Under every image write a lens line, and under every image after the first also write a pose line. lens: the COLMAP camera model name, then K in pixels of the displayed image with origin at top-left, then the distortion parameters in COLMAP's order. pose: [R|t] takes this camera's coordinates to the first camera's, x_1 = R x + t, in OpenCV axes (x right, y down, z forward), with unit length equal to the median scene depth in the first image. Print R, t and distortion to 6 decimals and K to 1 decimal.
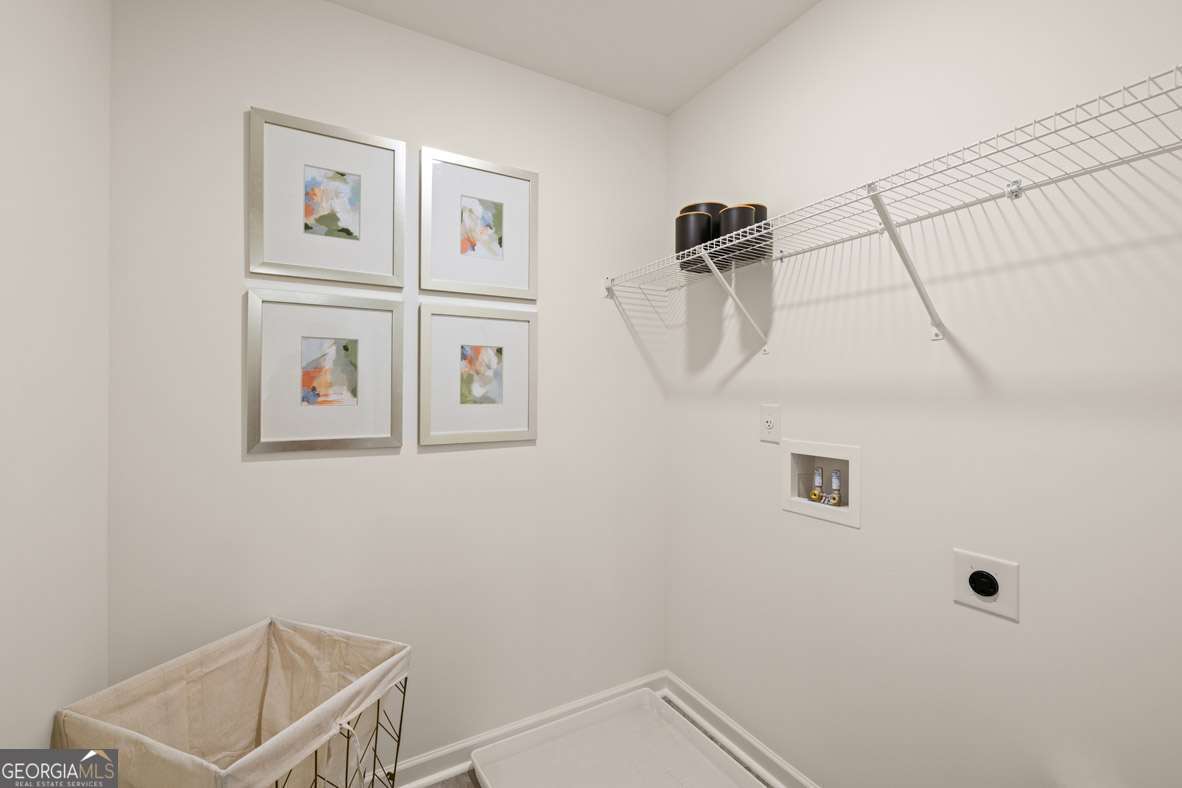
lens RADIAL K [[498.7, 0, 593.7], [0, 498.7, 385.4], [0, 0, 1]] dist [-0.000937, -0.000067]
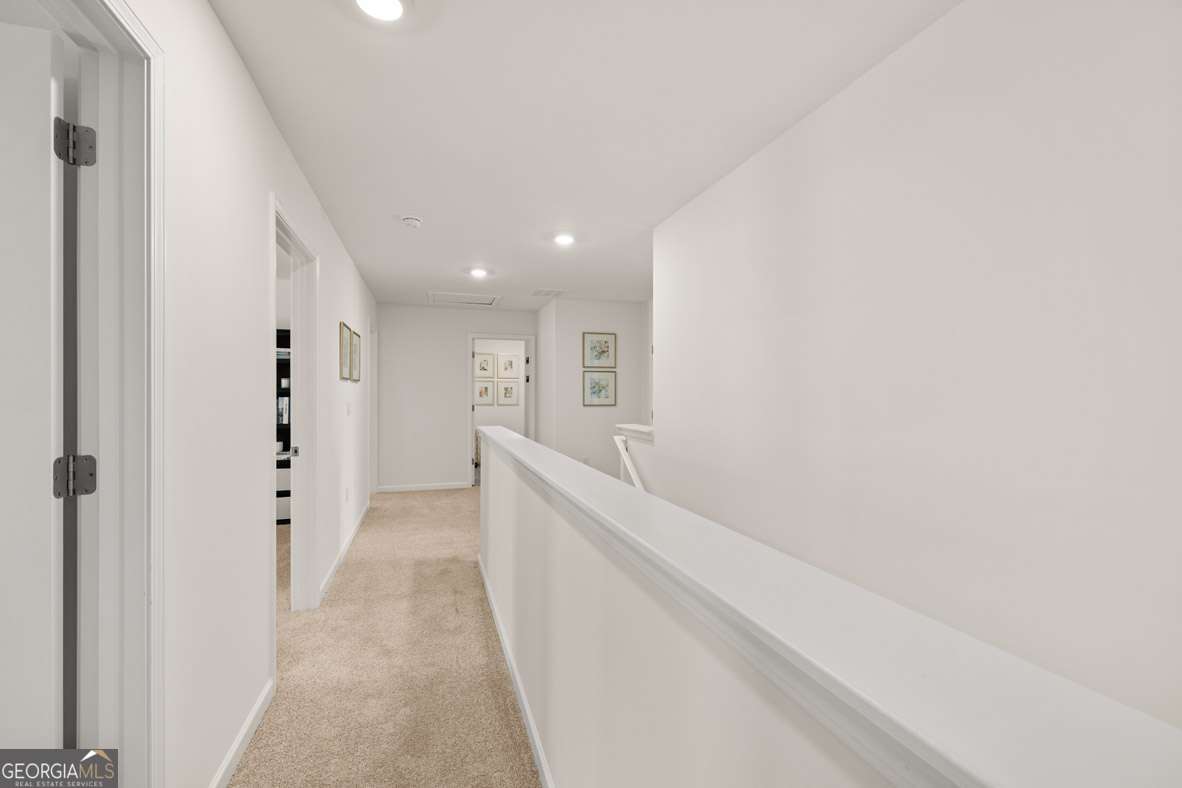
lens RADIAL K [[498.7, 0, 590.0], [0, 498.7, 396.3], [0, 0, 1]] dist [-0.000937, -0.000067]
pose [[0.980453, 0.003981, -0.196714, 1.829570], [-0.003405, 0.999989, 0.003265, -0.000640], [0.196725, -0.002531, 0.980456, -4.429614]]
